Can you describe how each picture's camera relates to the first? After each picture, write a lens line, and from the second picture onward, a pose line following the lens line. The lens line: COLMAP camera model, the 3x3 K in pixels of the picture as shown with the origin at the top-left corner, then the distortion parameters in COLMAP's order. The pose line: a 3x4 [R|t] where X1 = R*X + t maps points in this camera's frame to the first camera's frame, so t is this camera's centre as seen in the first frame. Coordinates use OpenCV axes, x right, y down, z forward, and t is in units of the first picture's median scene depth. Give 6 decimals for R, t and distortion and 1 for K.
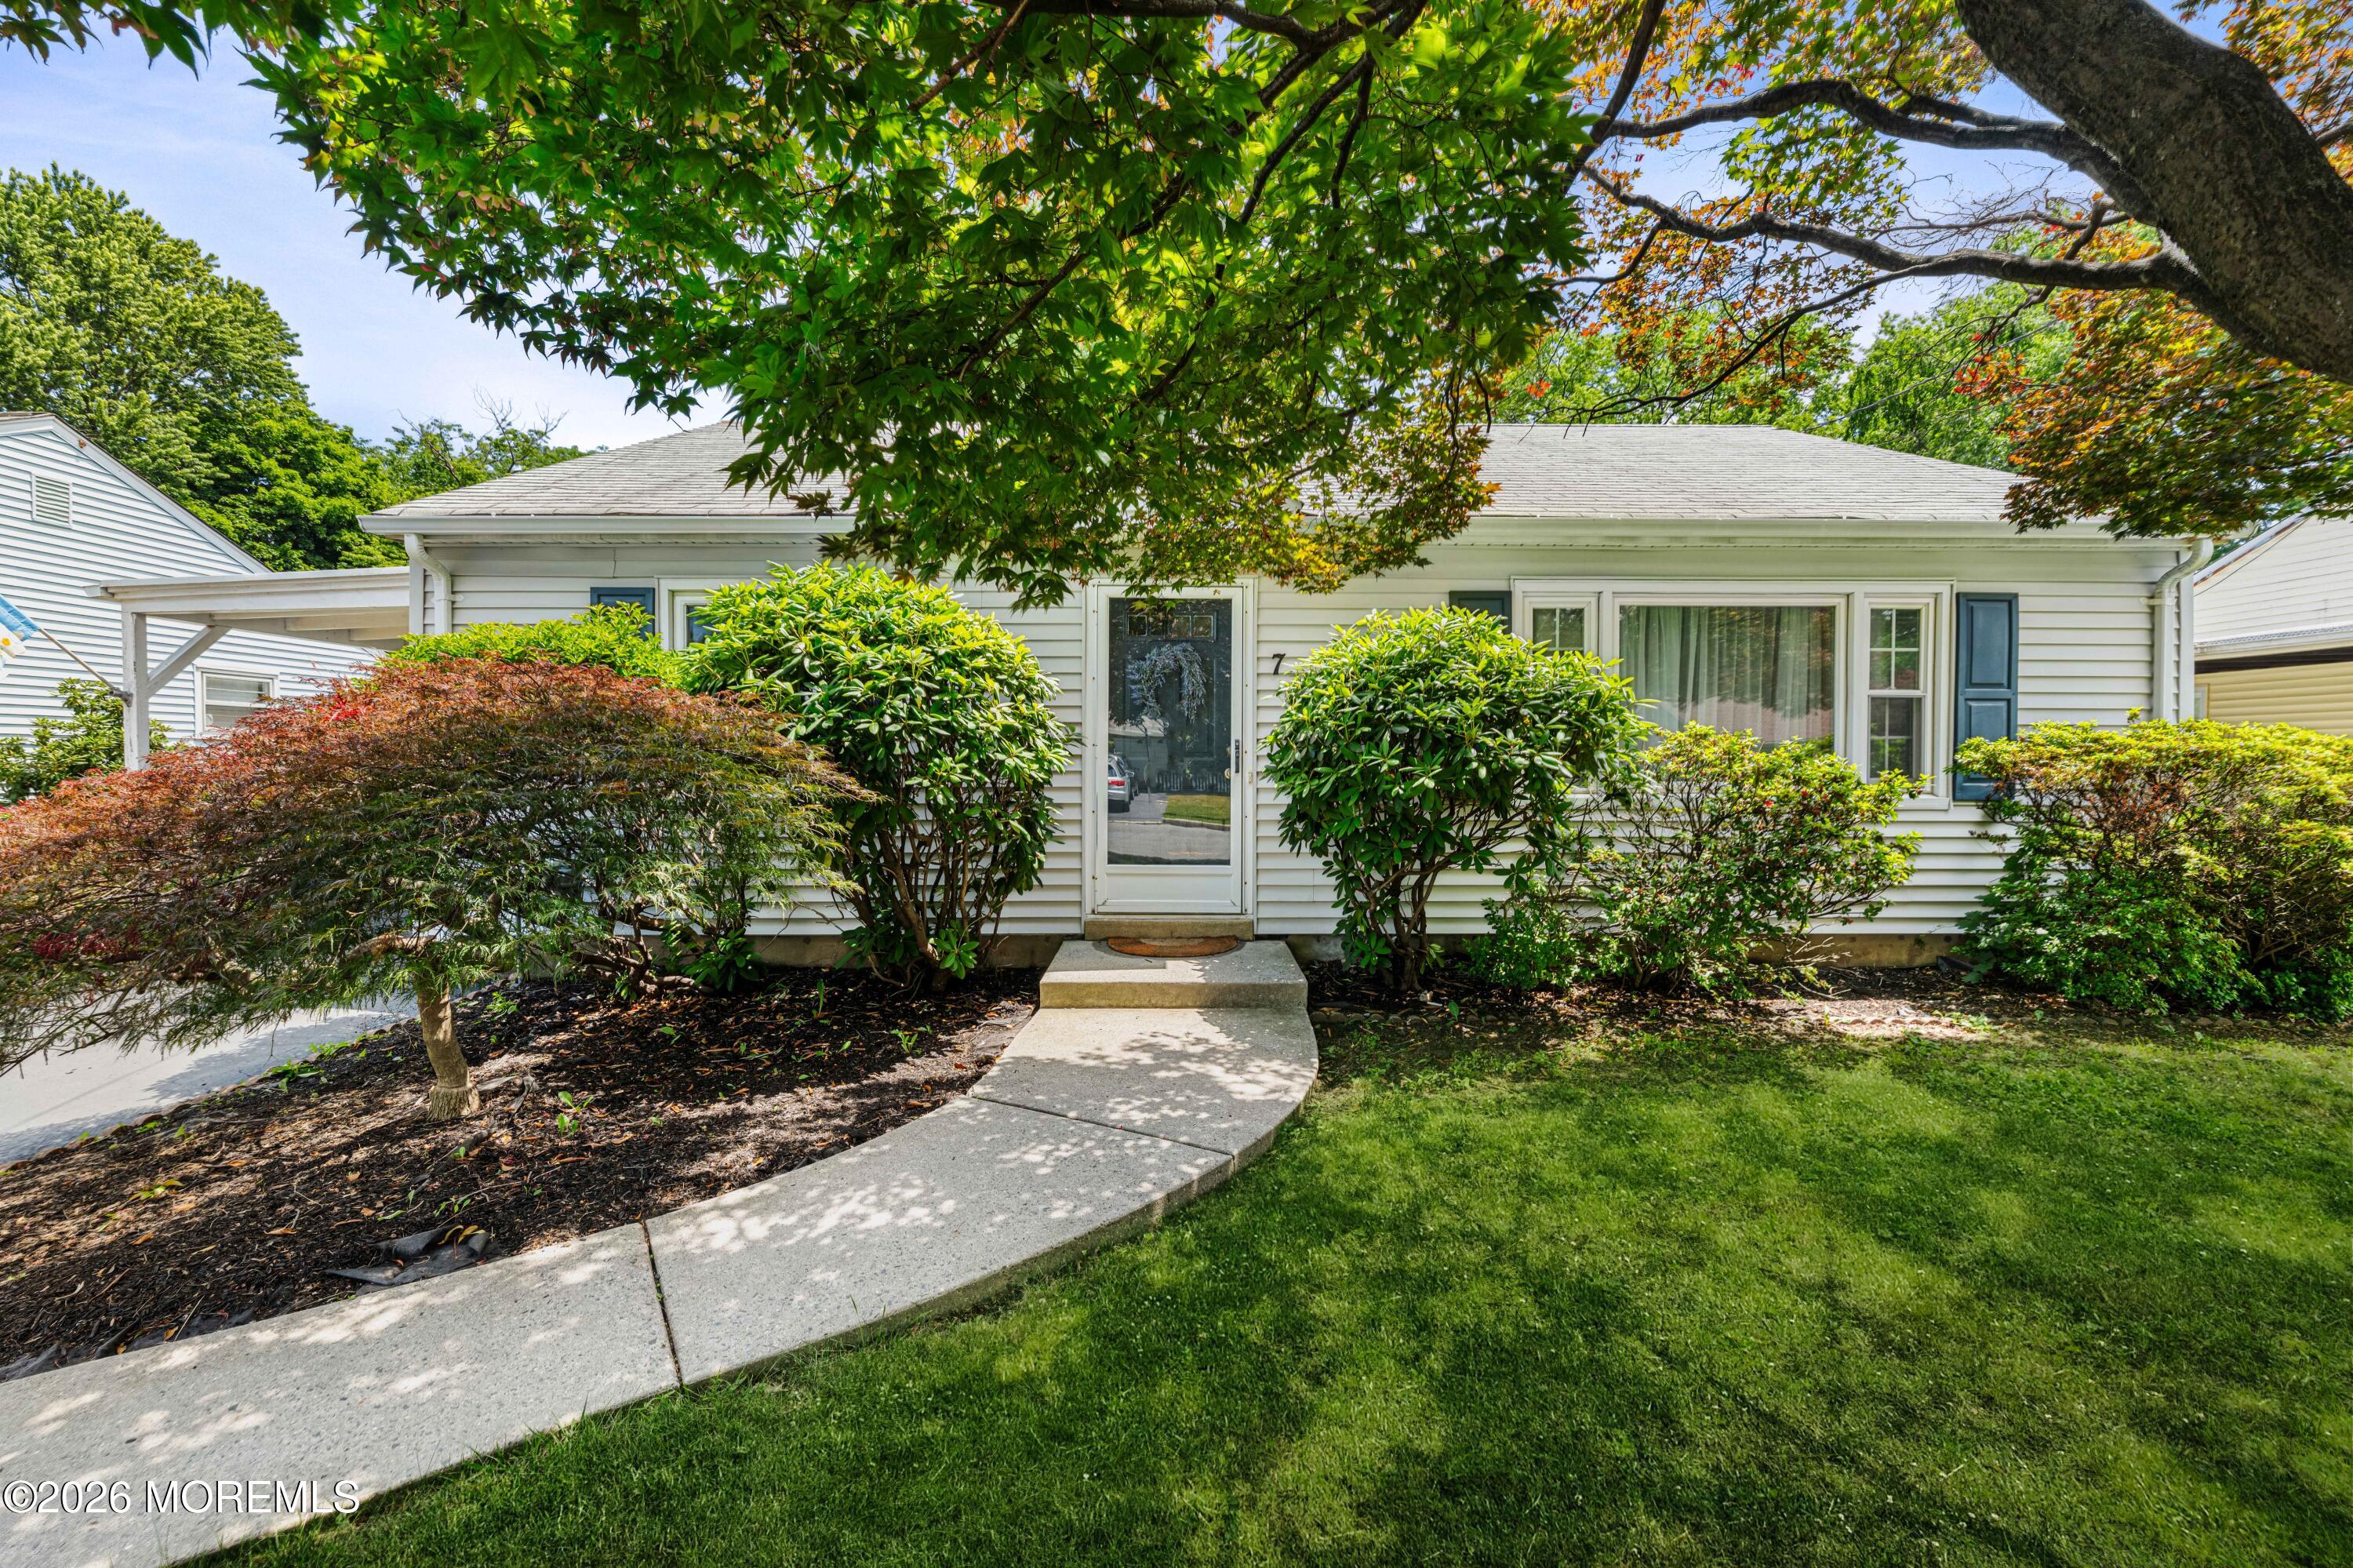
lens RADIAL K [[921.3, 0, 1180.8], [0, 921.3, 777.4], [0, 0, 1]] dist [-0.010726, -0.000455]
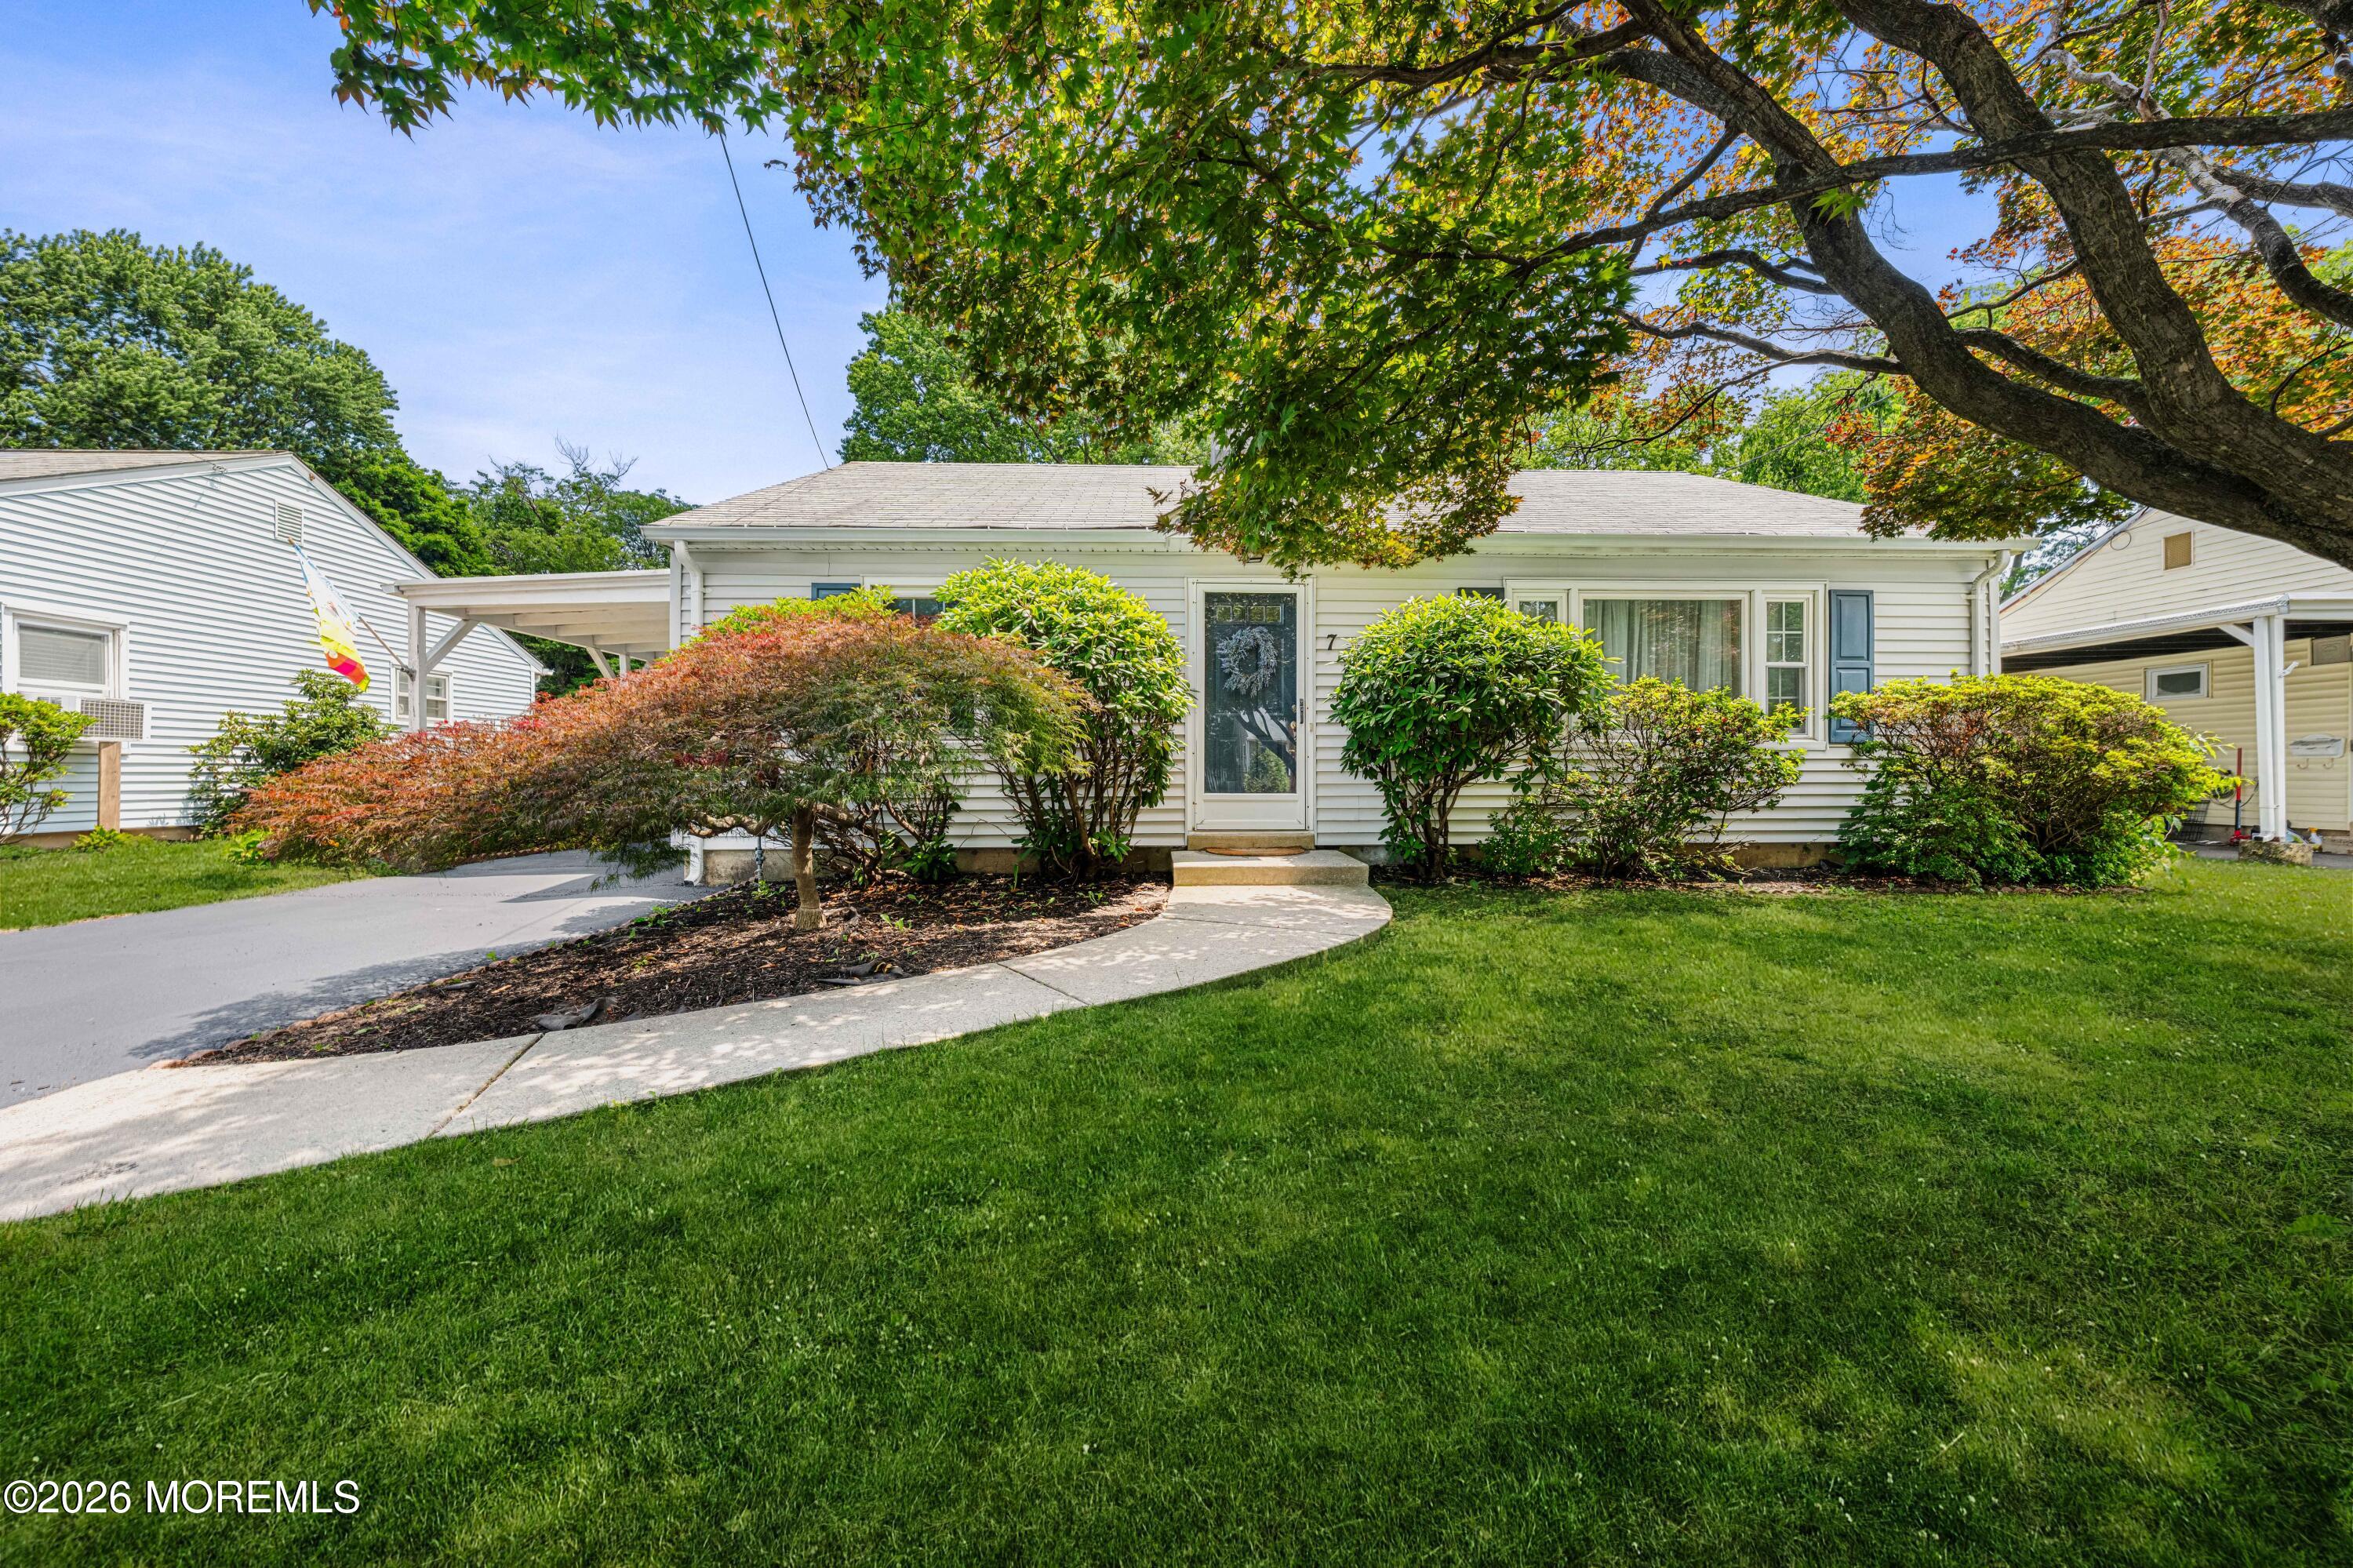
lens RADIAL K [[829.4, 0, 1172.8], [0, 829.4, 780.6], [0, 0, 1]] dist [-0.013664, -0.000421]
pose [[0.999725, -0.003264, 0.023229, -0.181005], [0.003562, 0.999912, -0.012784, 0.110226], [-0.023186, 0.012863, 0.999648, -0.226346]]
